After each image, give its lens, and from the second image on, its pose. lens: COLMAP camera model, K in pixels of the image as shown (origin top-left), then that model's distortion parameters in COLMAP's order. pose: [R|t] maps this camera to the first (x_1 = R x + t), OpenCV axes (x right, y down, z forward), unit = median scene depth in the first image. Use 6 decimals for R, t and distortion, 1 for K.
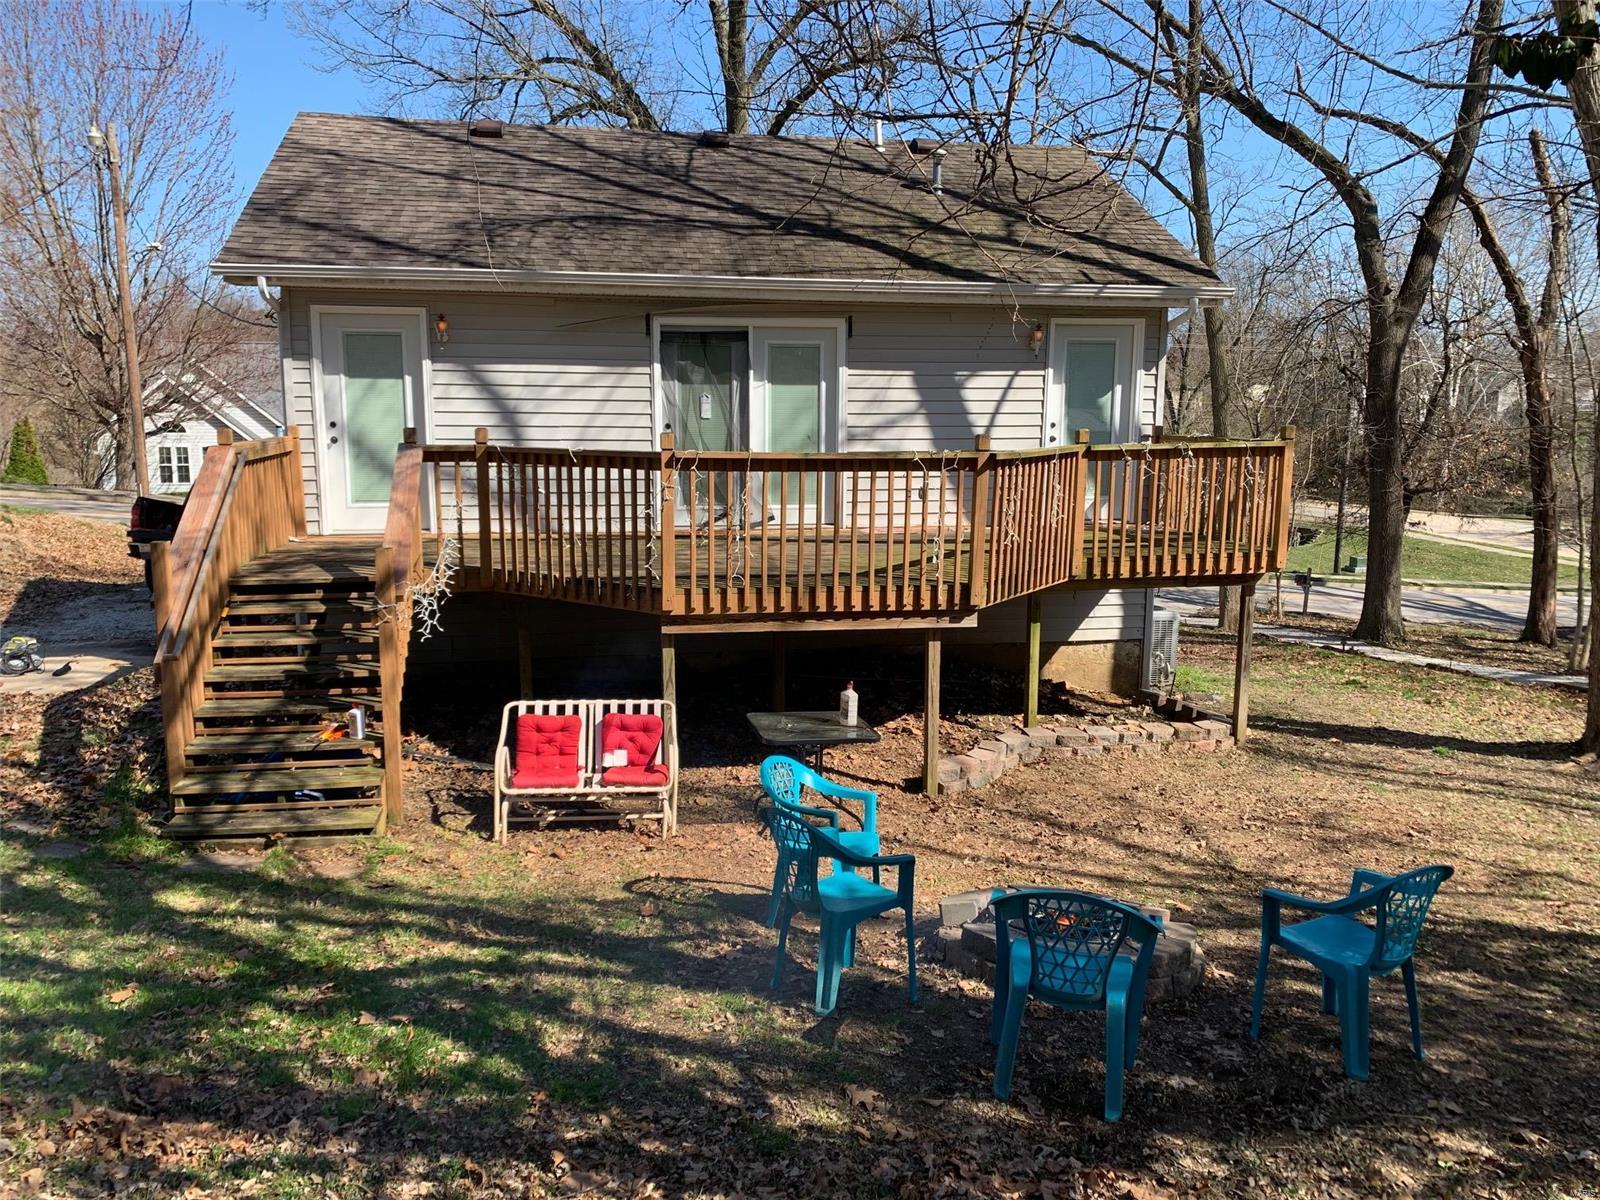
lens RADIAL K [[1224.8, 0, 800.1], [0, 1224.8, 583.5], [0, 0, 1]] dist [0.041462, -0.051526]
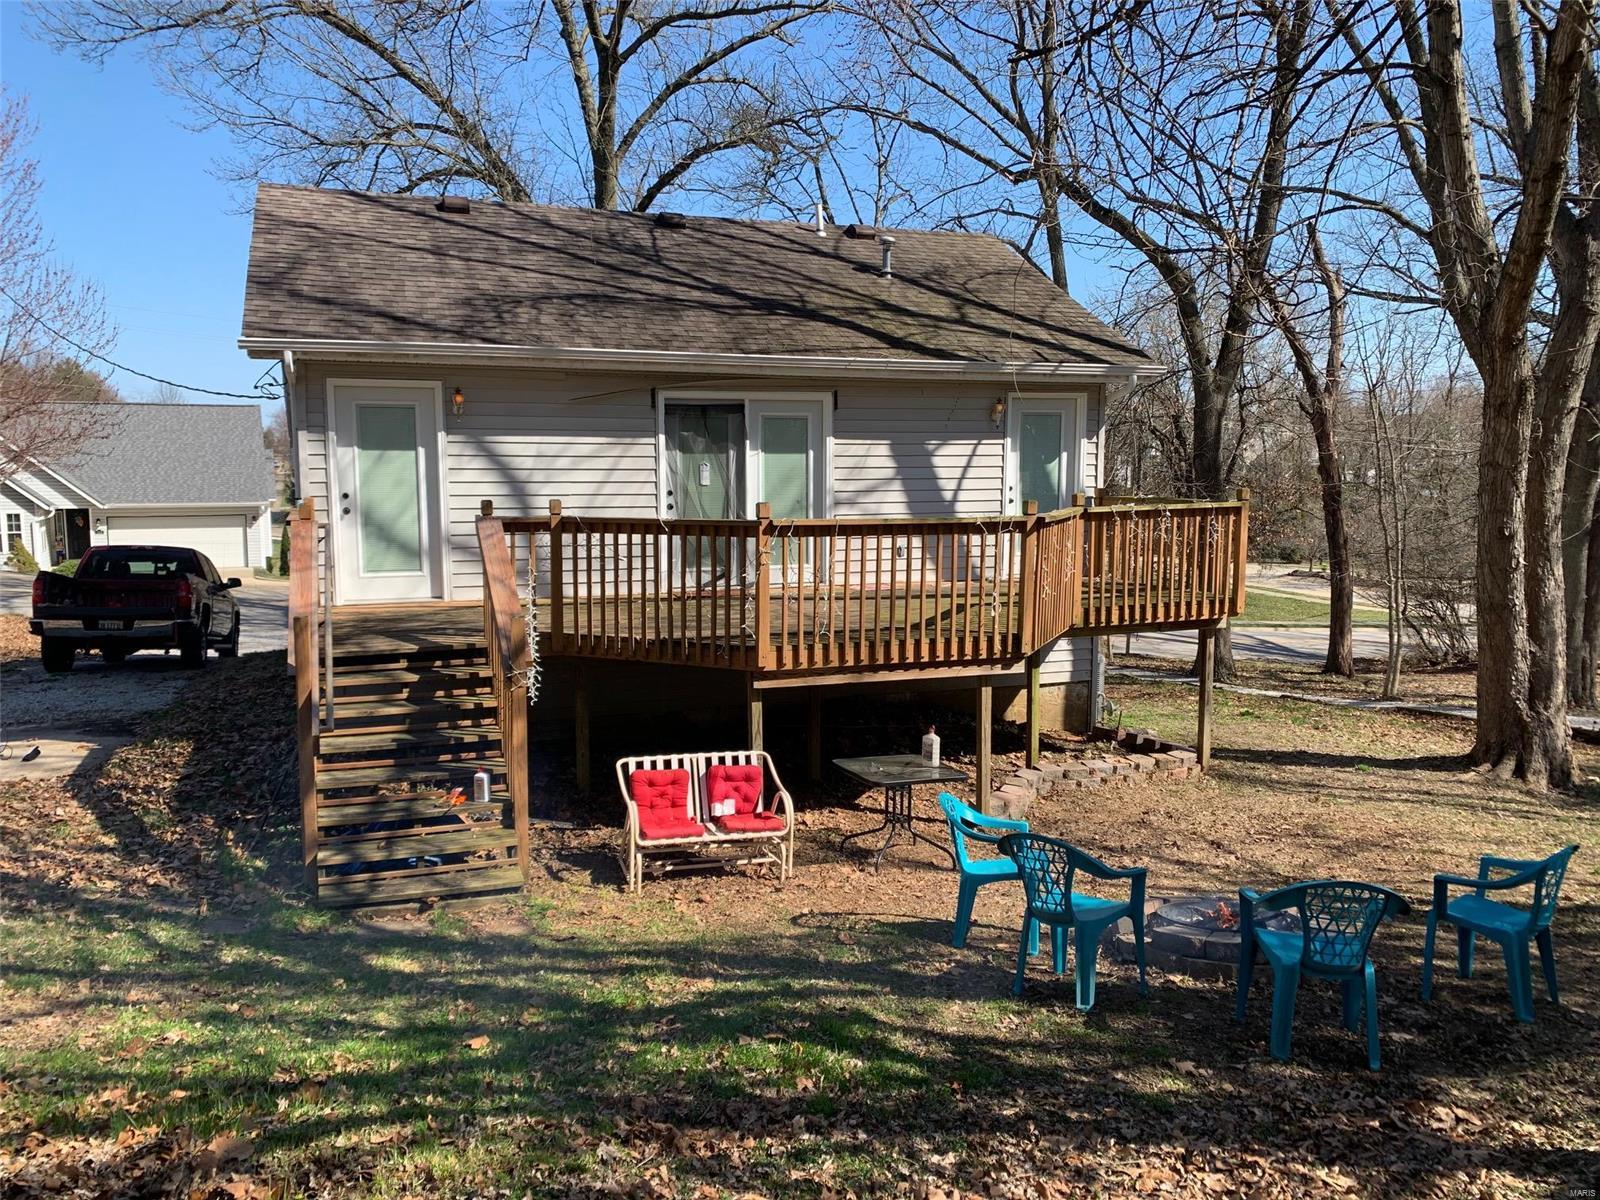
lens RADIAL K [[1216.8, 0, 798.6], [0, 1216.8, 578.0], [0, 0, 1]] dist [0.090843, -0.158907]
pose [[0.985179, -0.022405, 0.170062, -0.188058], [0.030837, 0.998414, -0.047098, -0.003410], [-0.168737, 0.051644, 0.984307, -0.046764]]
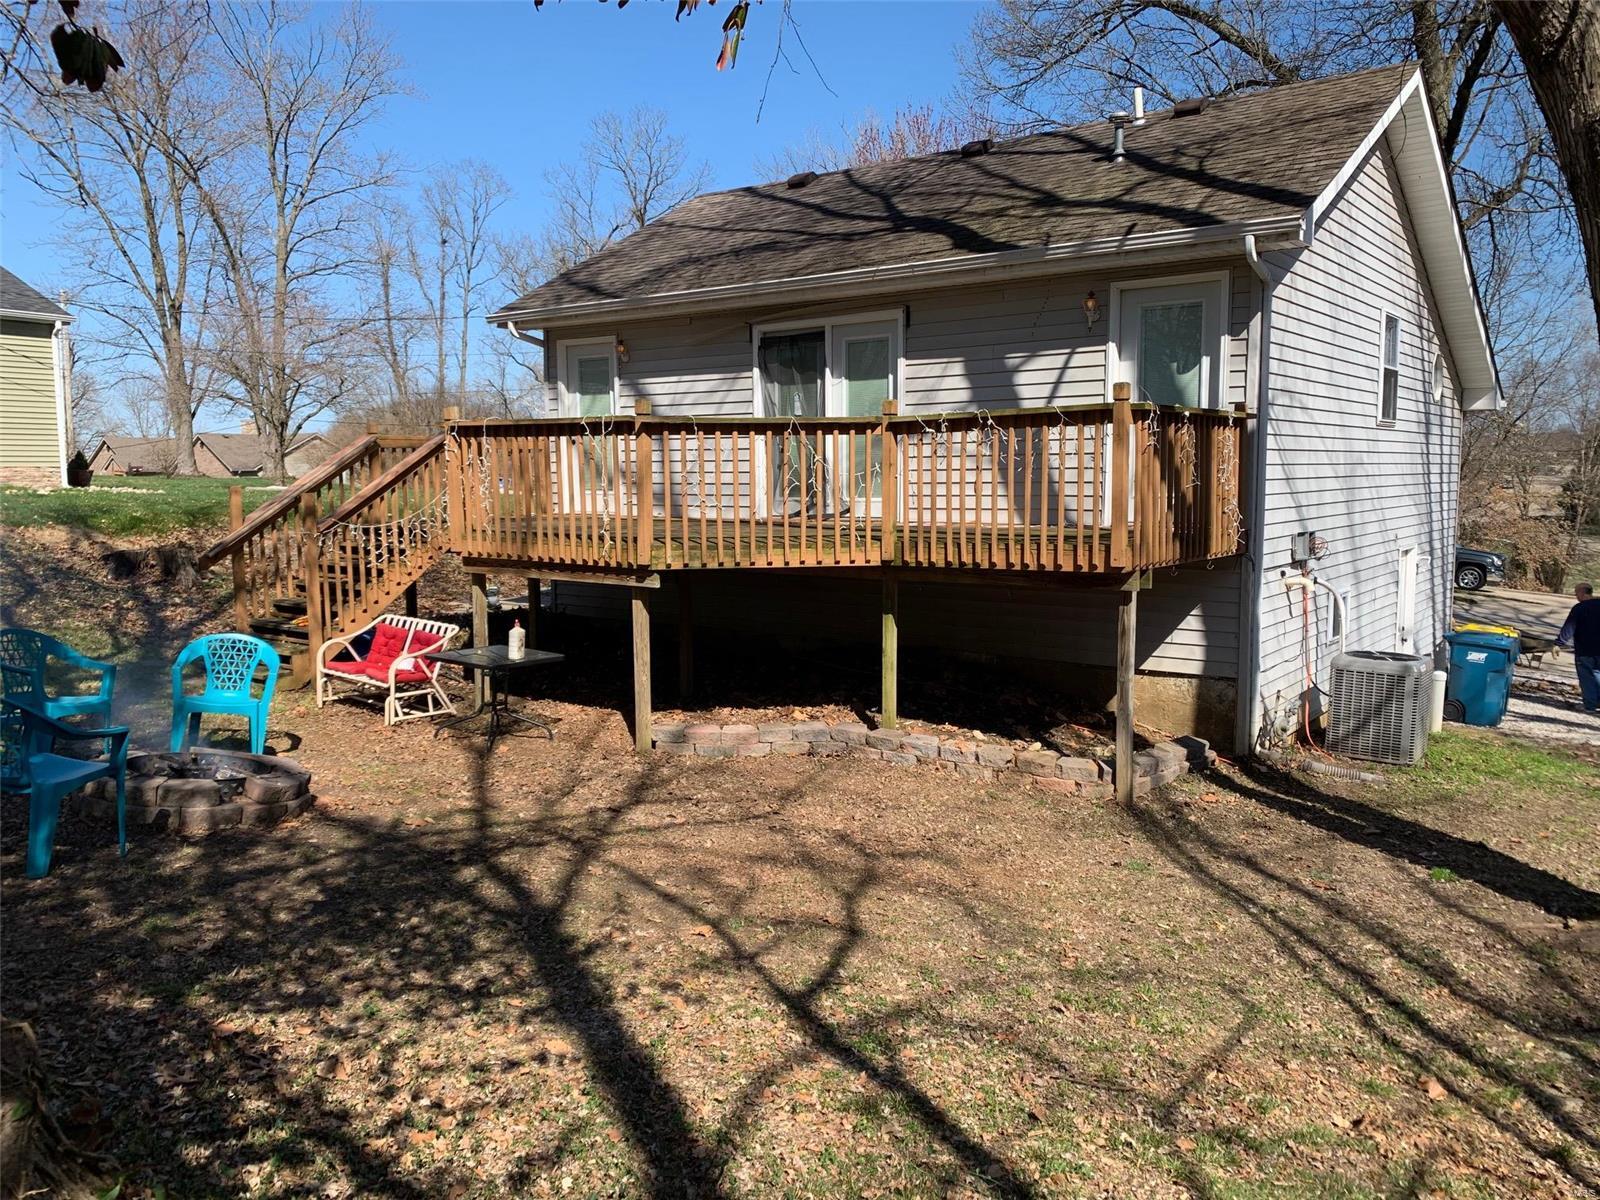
lens RADIAL K [[1224.8, 0, 800.1], [0, 1224.8, 583.5], [0, 0, 1]] dist [0.041462, -0.051526]
pose [[0.676513, 0.058741, -0.734085, 0.758833], [-0.098311, 0.995095, -0.010974, 0.024101], [0.729840, 0.079592, 0.678969, 0.303219]]
